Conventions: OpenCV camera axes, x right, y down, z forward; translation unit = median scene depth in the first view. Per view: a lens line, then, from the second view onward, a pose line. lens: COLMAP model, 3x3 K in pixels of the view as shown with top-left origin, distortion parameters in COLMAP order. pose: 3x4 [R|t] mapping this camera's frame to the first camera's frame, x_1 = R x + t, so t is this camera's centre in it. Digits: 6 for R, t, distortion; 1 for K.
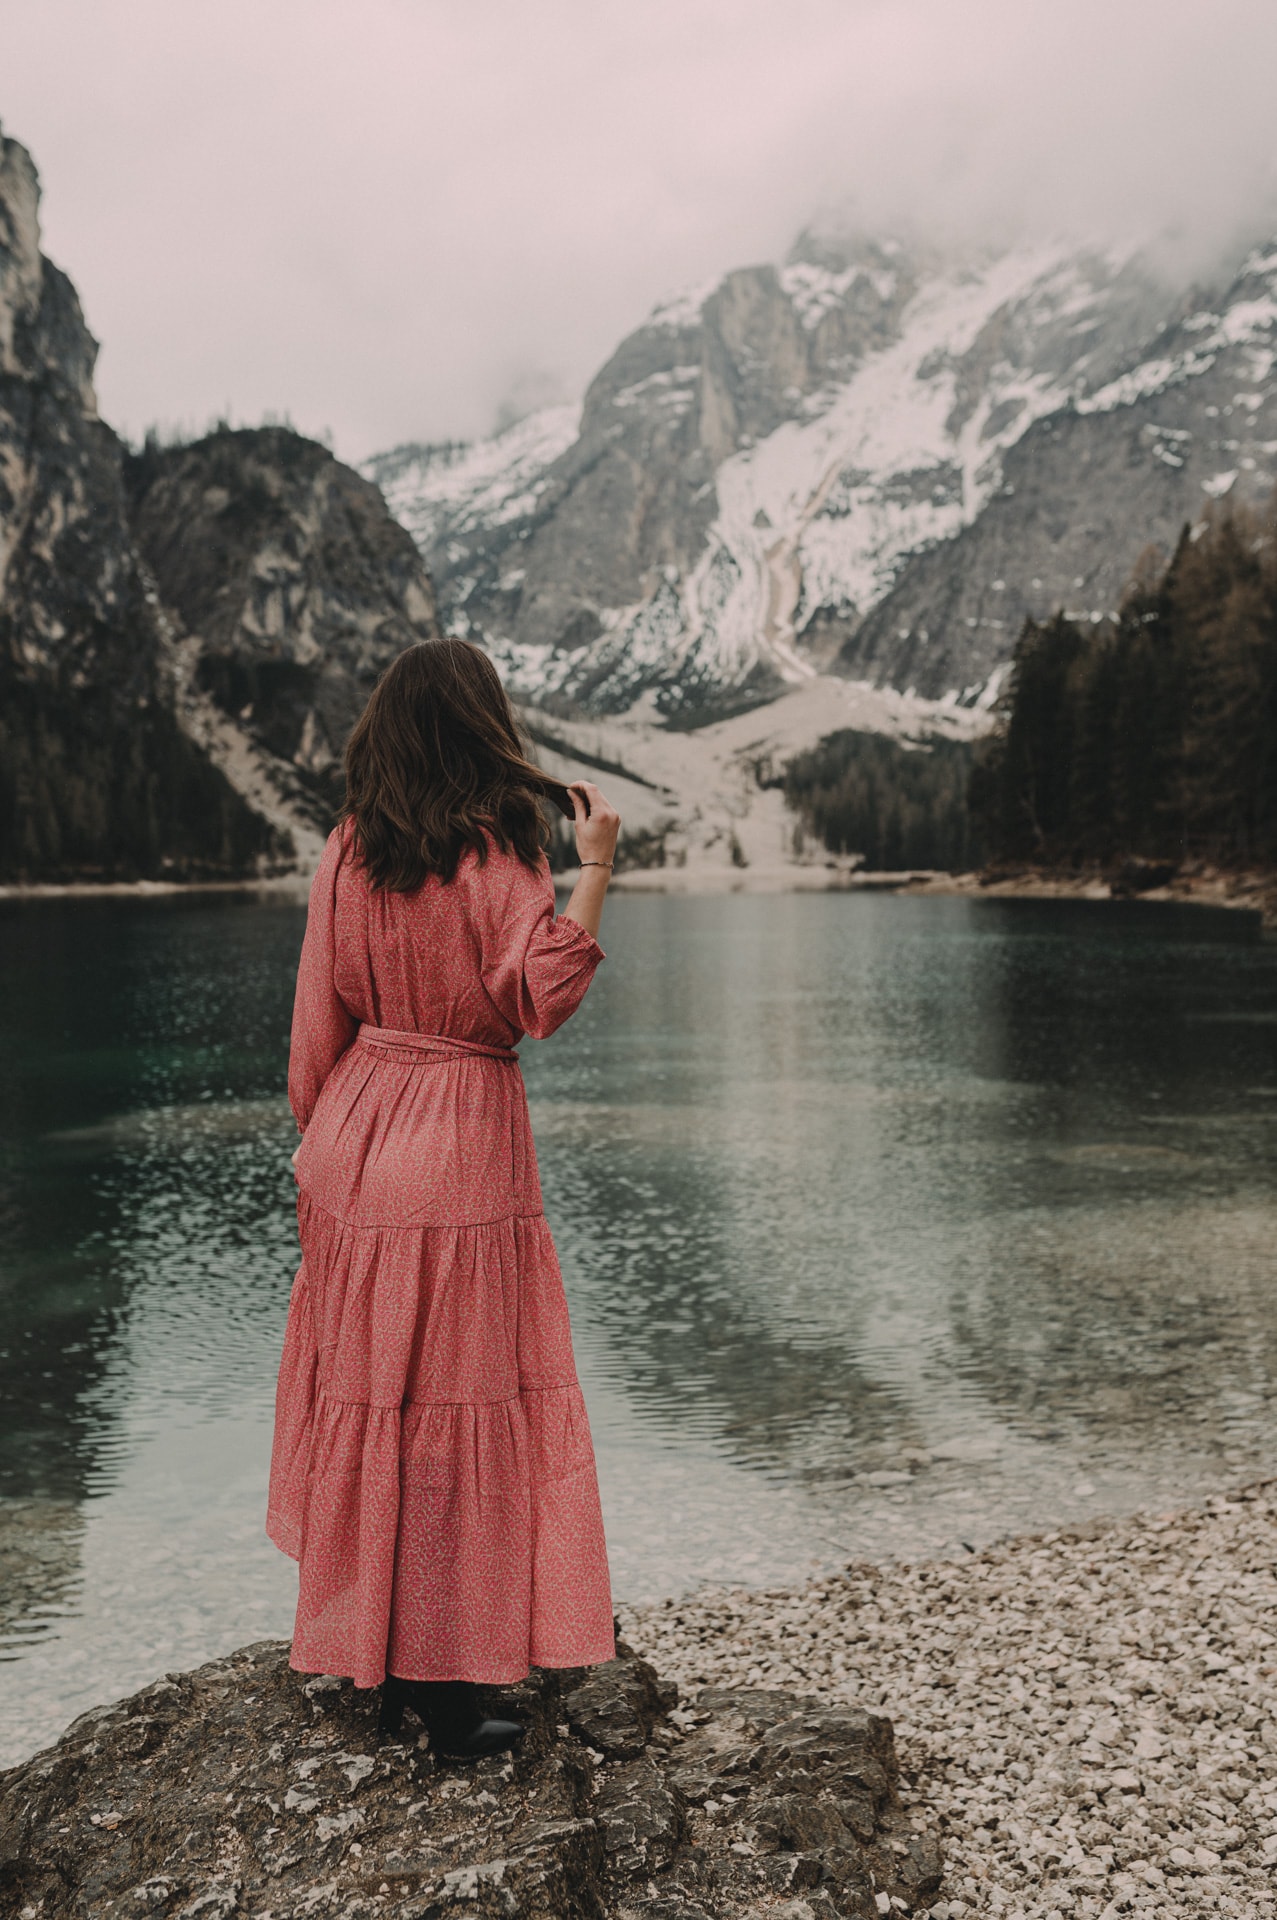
lens RADIAL K [[1841.8, 0, 628.1], [0, 1841.8, 920.9], [0, 0, 1]] dist [-0.023433, 0.000000]
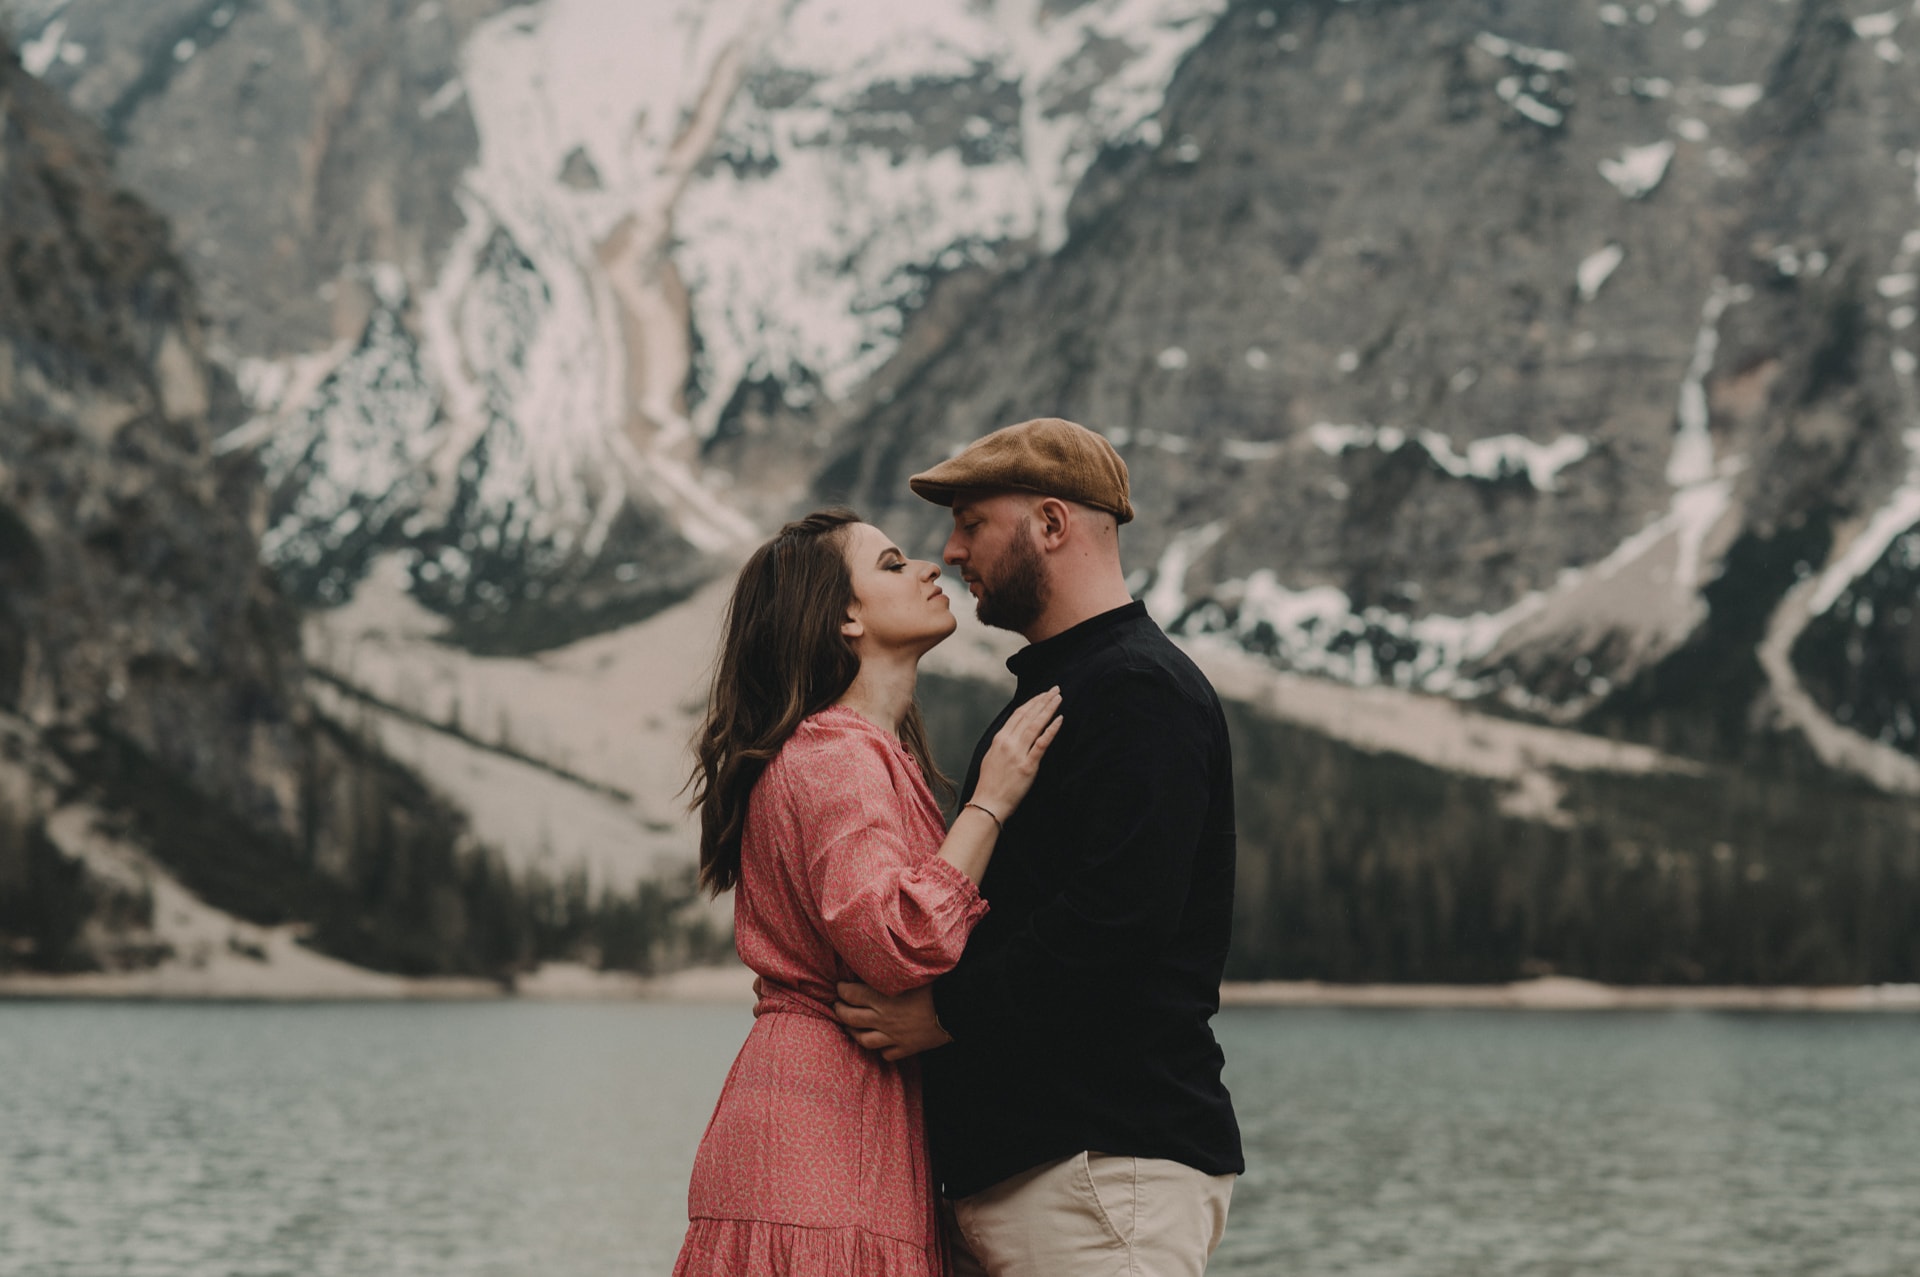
lens RADIAL K [[4579.1, 0, 958.4], [0, 4579.1, 654.3], [0, 0, 1]] dist [0.003210, 0.000000]
pose [[0.973804, 0.035376, 0.224619, -0.104148], [-0.013343, 0.995012, -0.098863, 0.003821], [-0.226996, 0.093276, 0.969419, -0.085194]]
